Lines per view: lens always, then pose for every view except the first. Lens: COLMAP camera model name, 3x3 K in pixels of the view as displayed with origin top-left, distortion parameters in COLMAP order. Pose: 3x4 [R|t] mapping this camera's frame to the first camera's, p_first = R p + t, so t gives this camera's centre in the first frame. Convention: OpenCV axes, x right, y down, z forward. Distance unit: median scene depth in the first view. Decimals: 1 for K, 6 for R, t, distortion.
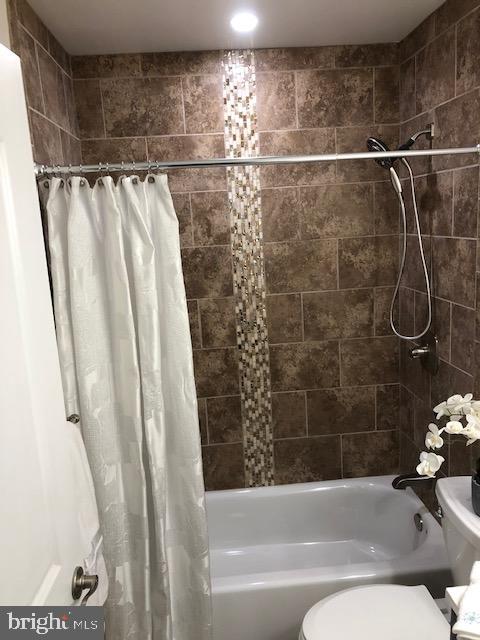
lens RADIAL K [[532.4, 0, 240.0], [0, 532.4, 320.0], [0, 0, 1]] dist [0.035743, -0.001624]
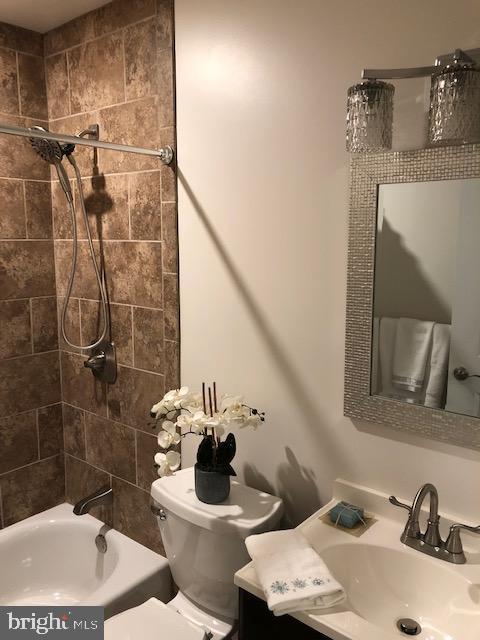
lens RADIAL K [[532.4, 0, 240.0], [0, 532.4, 320.0], [0, 0, 1]] dist [0.035743, -0.001624]
pose [[0.701847, -0.054630, 0.710230, -0.159753], [0.095927, 0.995221, -0.018244, 0.028601], [-0.705839, 0.080935, 0.703733, 0.145775]]
